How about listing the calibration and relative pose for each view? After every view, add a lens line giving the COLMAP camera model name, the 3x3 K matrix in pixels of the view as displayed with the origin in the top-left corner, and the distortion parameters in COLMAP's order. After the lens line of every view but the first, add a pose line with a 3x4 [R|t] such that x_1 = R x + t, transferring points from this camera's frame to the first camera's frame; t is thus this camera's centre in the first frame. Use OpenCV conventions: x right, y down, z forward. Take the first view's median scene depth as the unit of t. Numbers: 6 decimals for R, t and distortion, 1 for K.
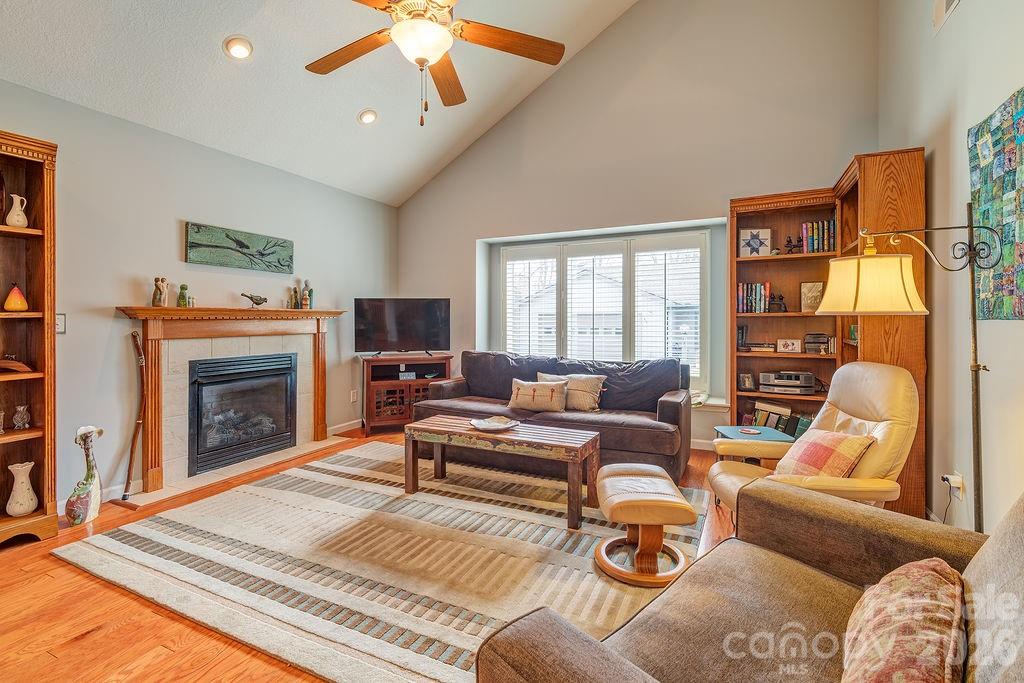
lens RADIAL K [[464.1, 0, 519.3], [0, 464.1, 321.2], [0, 0, 1]] dist [0.012535, -0.007579]
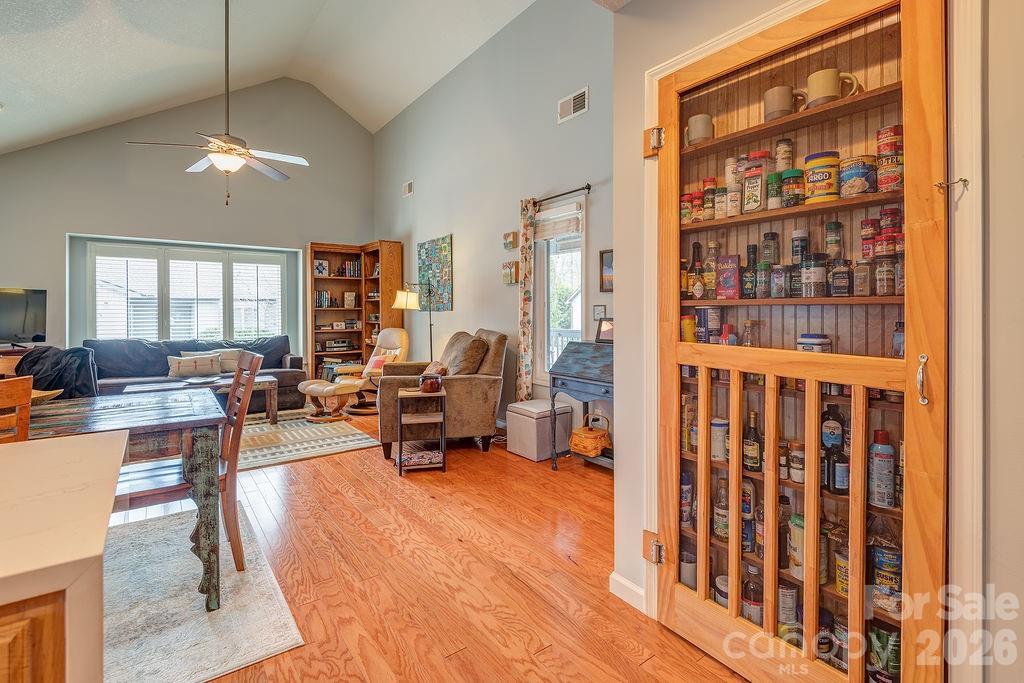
lens RADIAL K [[464.1, 0, 512.8], [0, 464.1, 313.7], [0, 0, 1]] dist [0.012535, -0.007579]
pose [[0.473277, -0.001898, 0.880912, -0.748966], [0.004830, 0.999988, -0.000440, 0.009484], [-0.880900, 0.004463, 0.473281, -0.503880]]
